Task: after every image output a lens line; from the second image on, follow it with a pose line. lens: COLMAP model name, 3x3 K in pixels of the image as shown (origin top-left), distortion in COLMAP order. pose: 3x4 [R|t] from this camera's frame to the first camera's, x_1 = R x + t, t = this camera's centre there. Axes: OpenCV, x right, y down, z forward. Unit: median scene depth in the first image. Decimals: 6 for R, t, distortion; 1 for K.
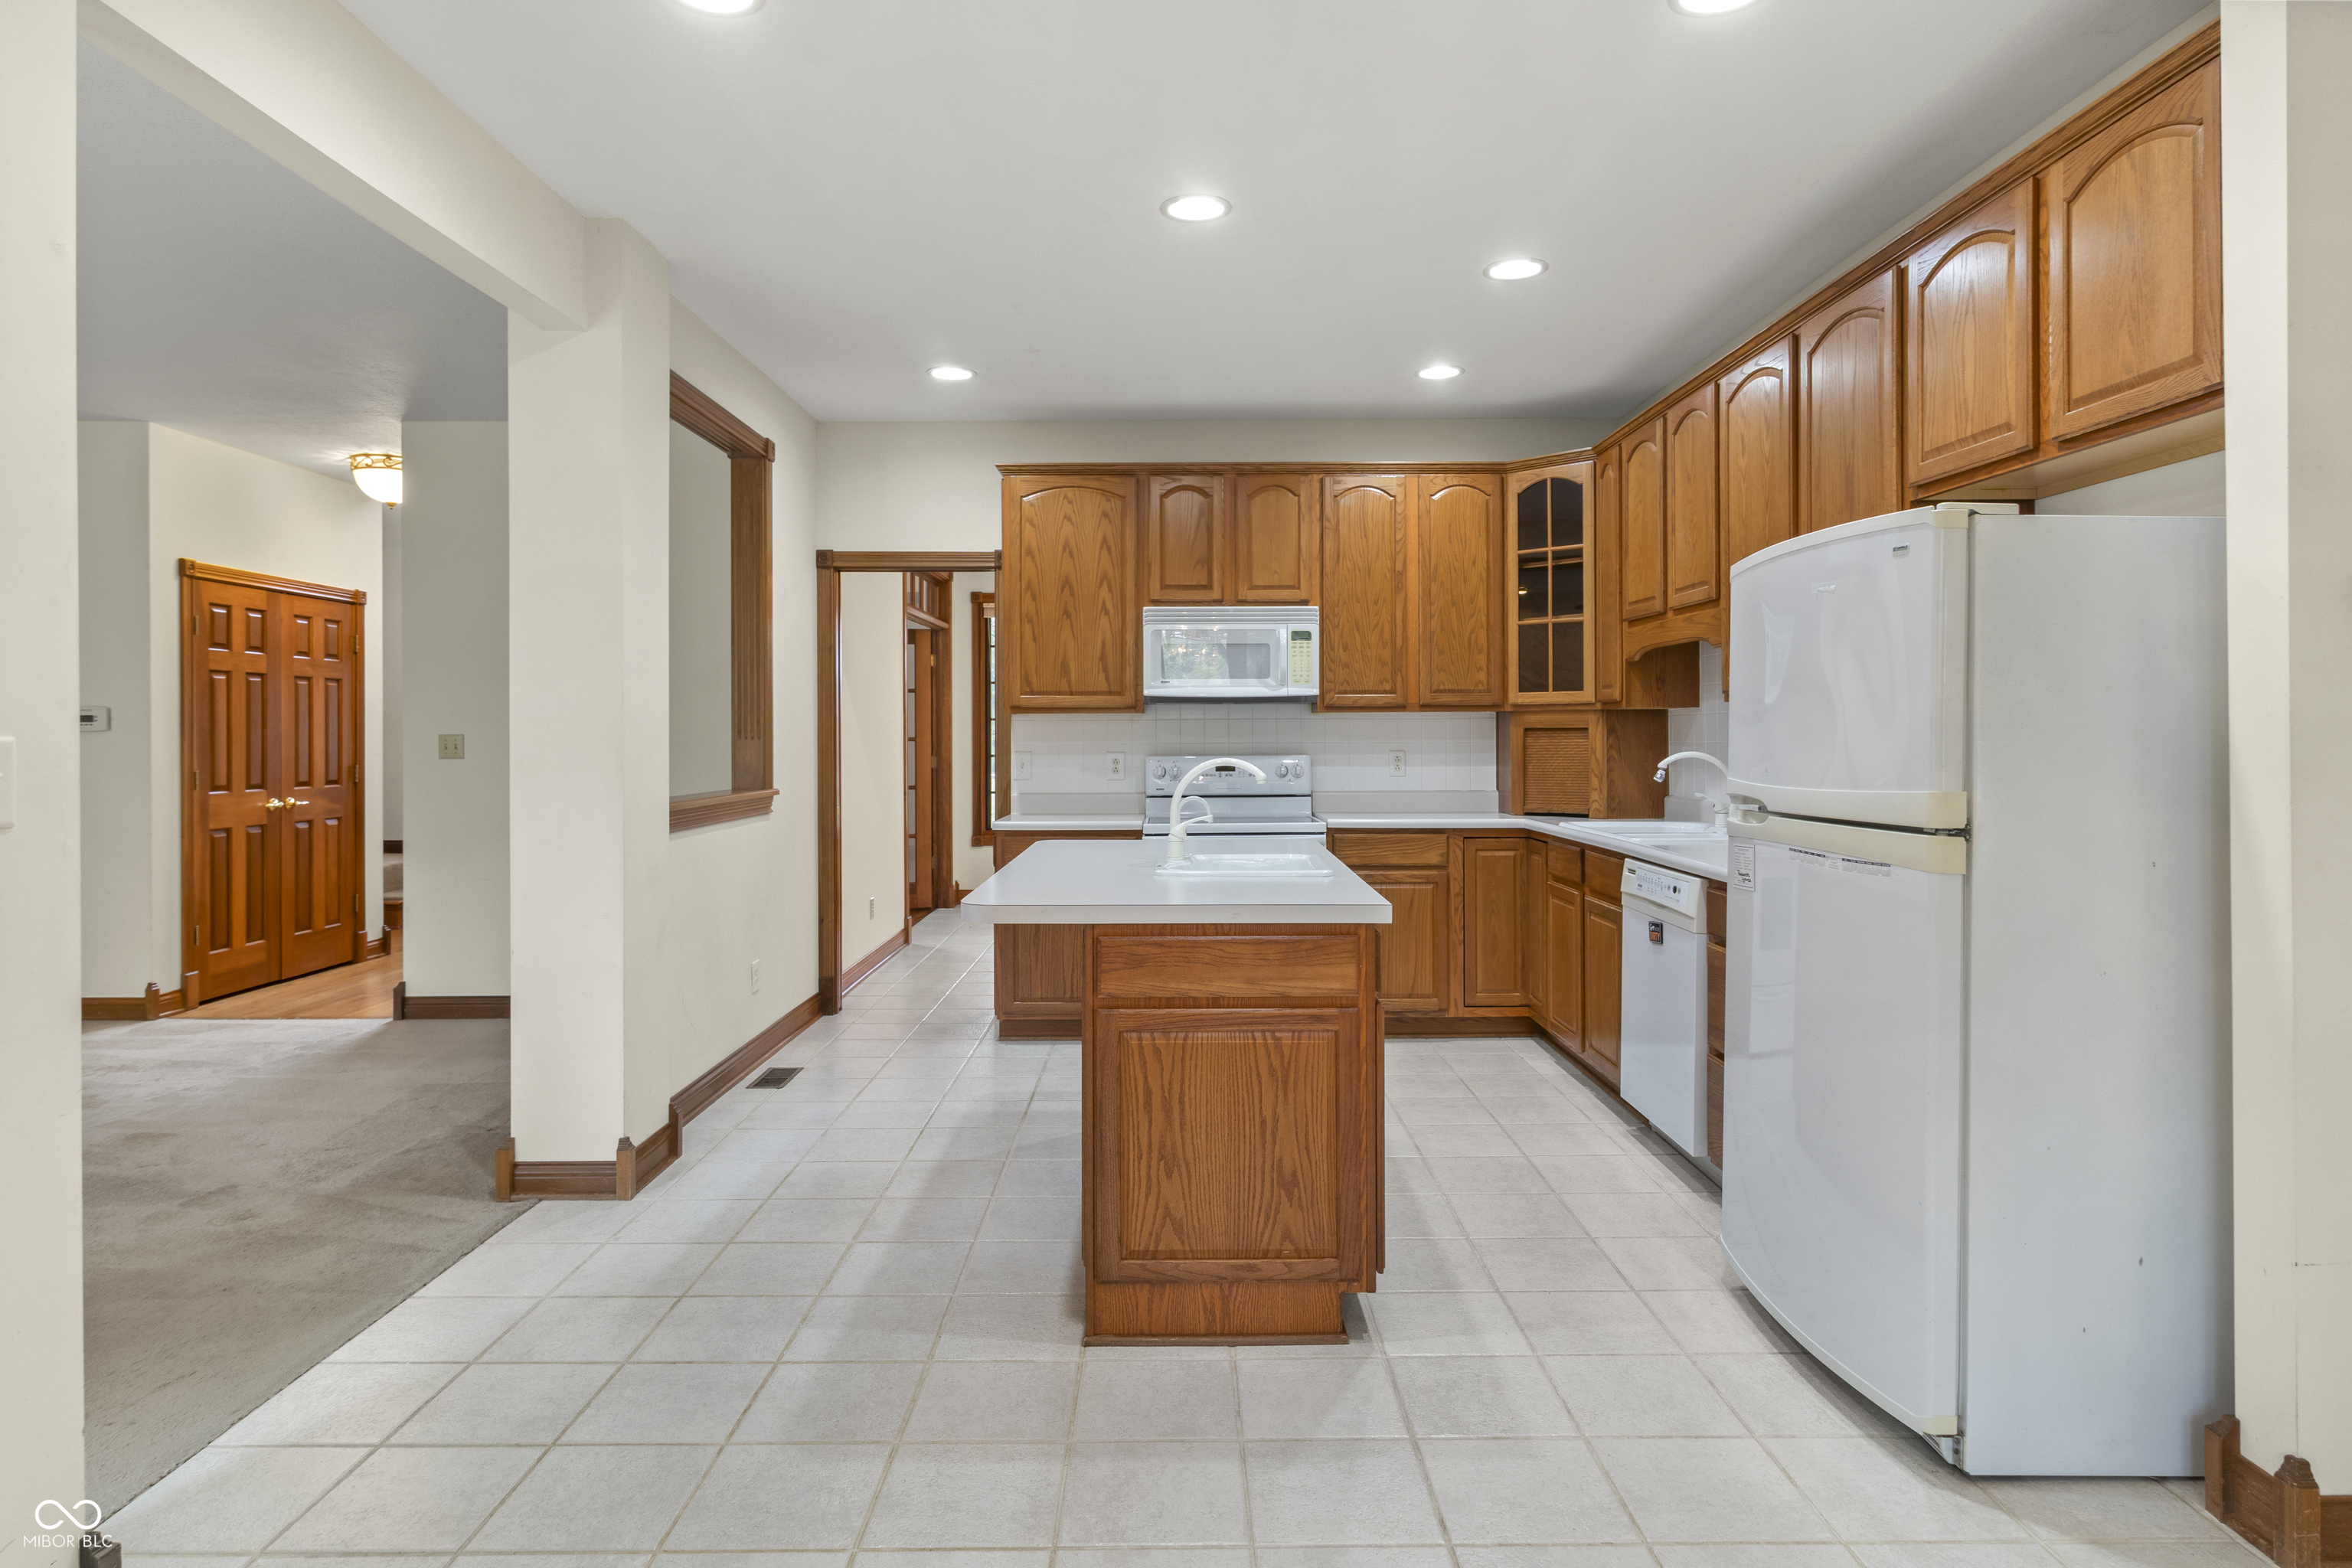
lens RADIAL K [[1293.9, 0, 1173.1], [0, 1293.9, 730.4], [0, 0, 1]] dist [0.001897, 0.000436]
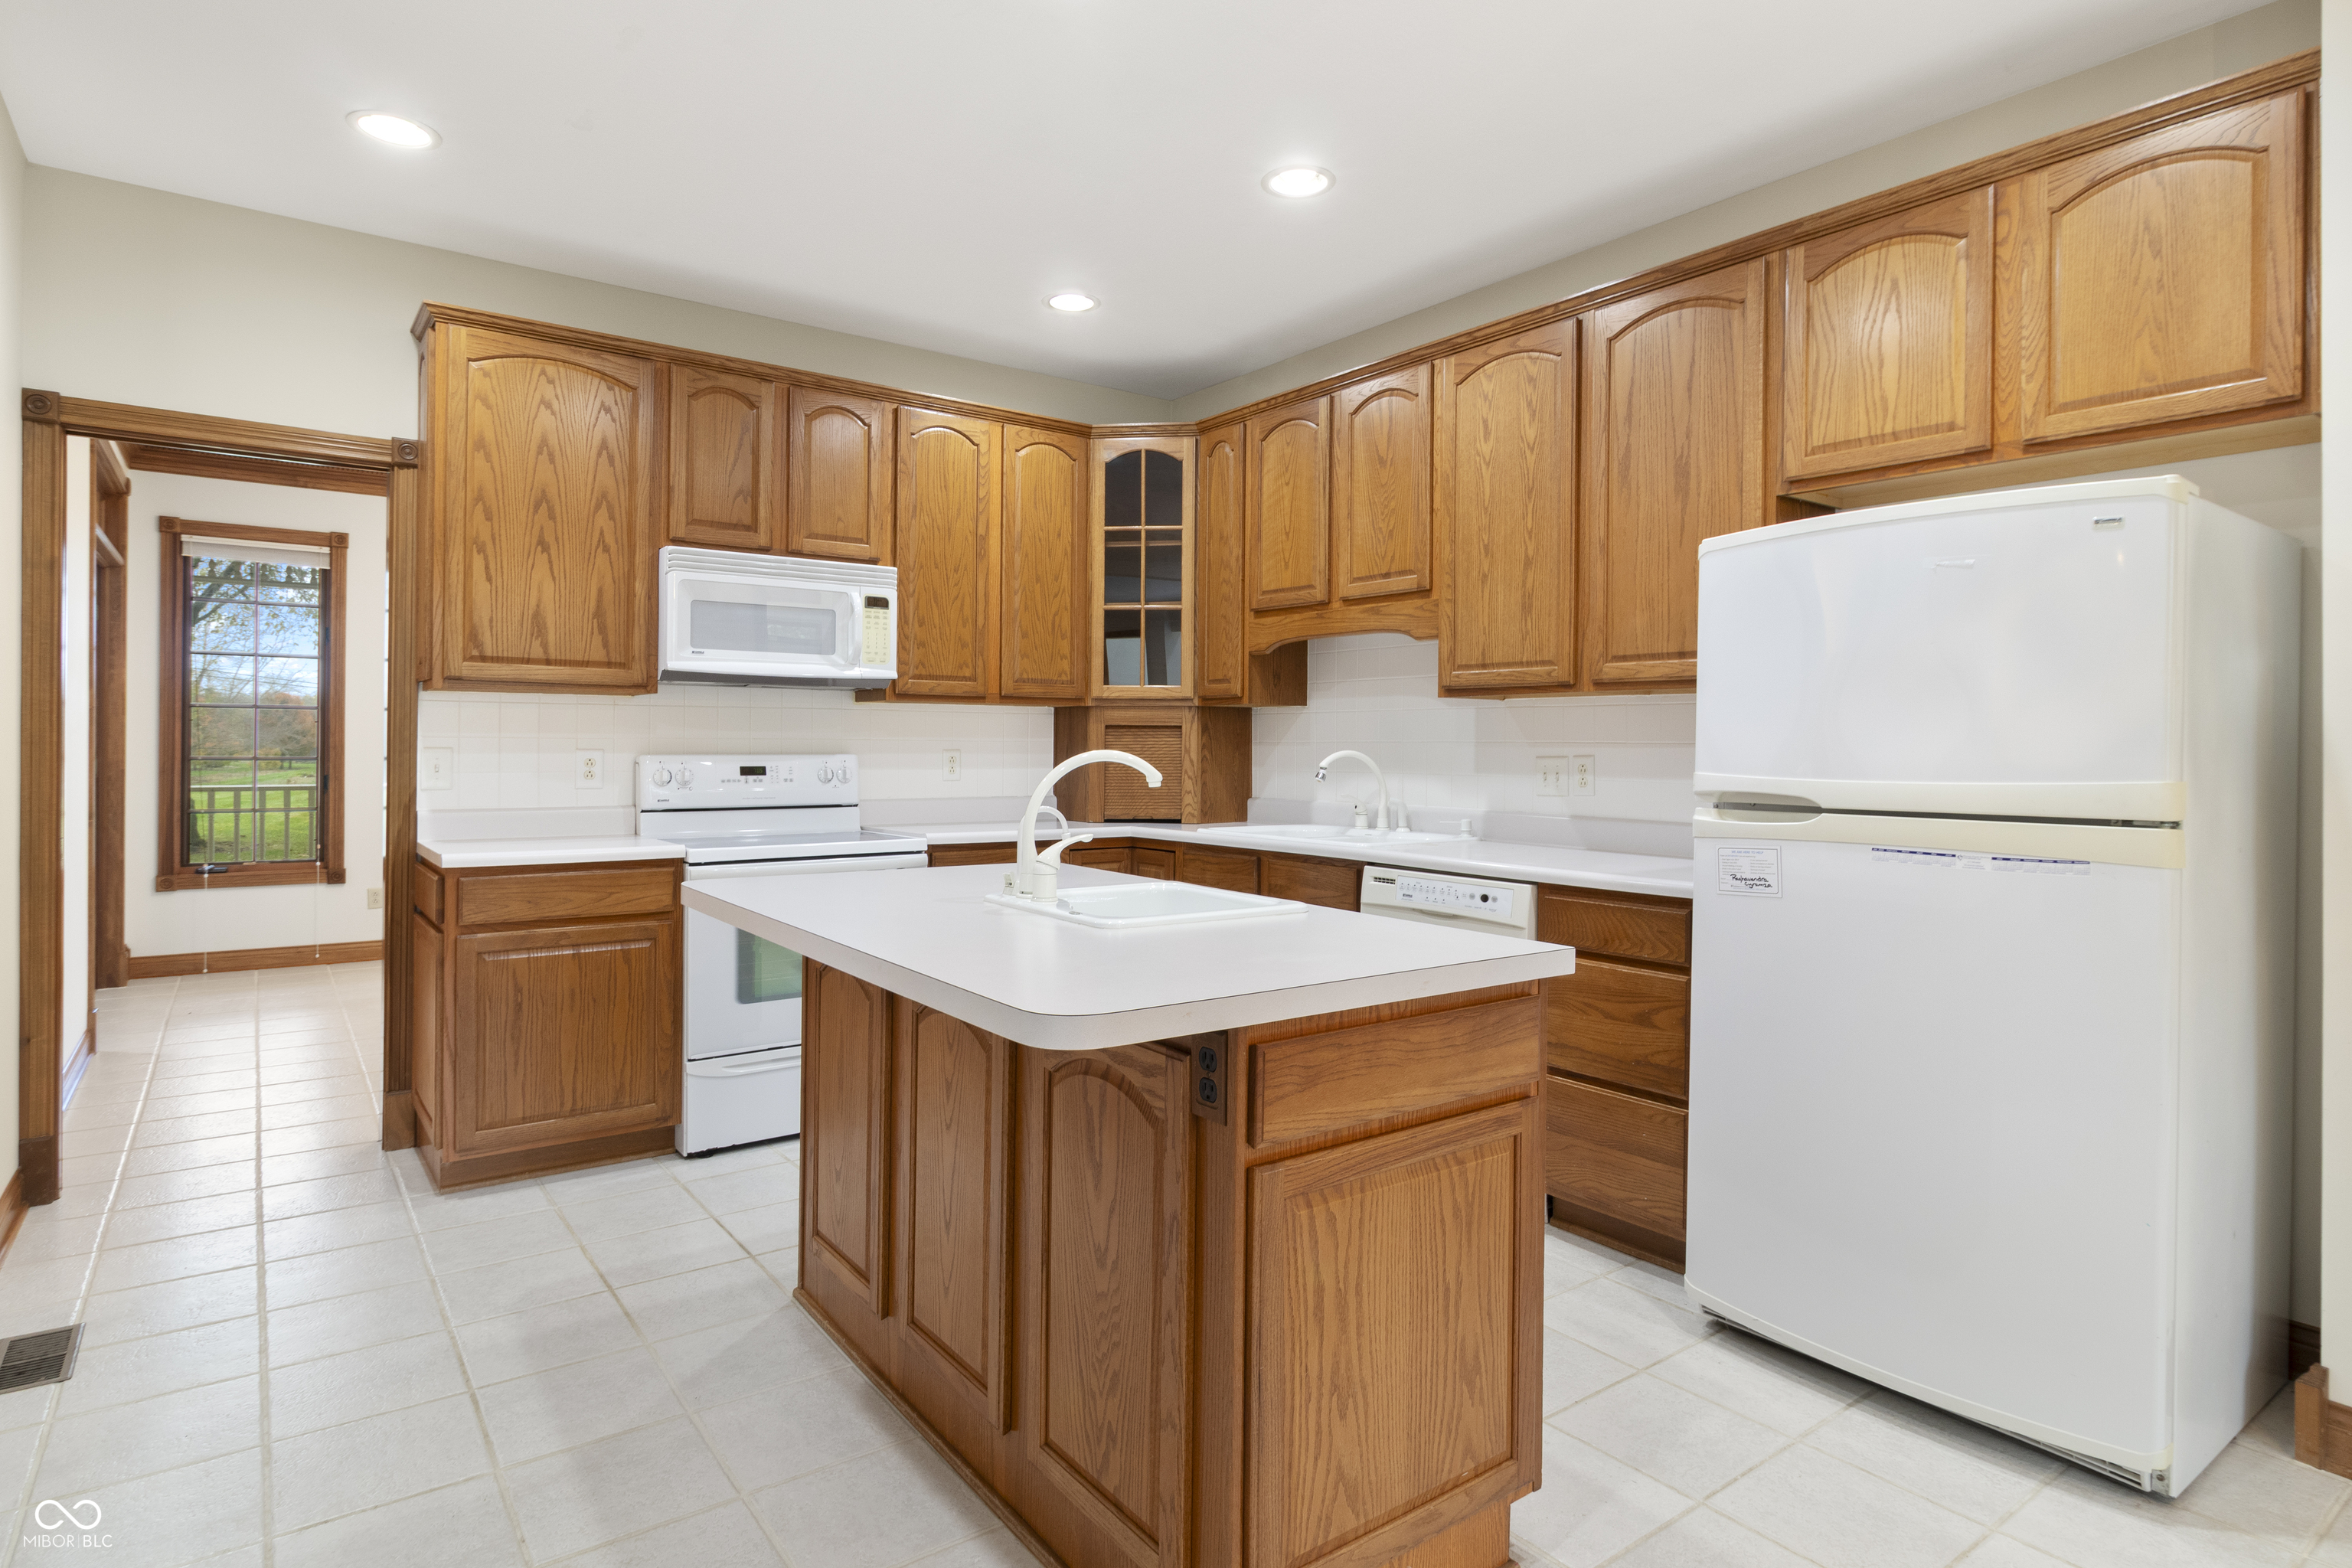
lens RADIAL K [[1254.8, 0, 1173.8], [0, 1254.8, 742.6], [0, 0, 1]] dist [0.000848, -0.000260]
pose [[0.804546, 0.010579, 0.593796, -0.209136], [-0.011843, 0.999928, -0.001769, 0.011363], [-0.593772, -0.005609, 0.804614, 0.275242]]
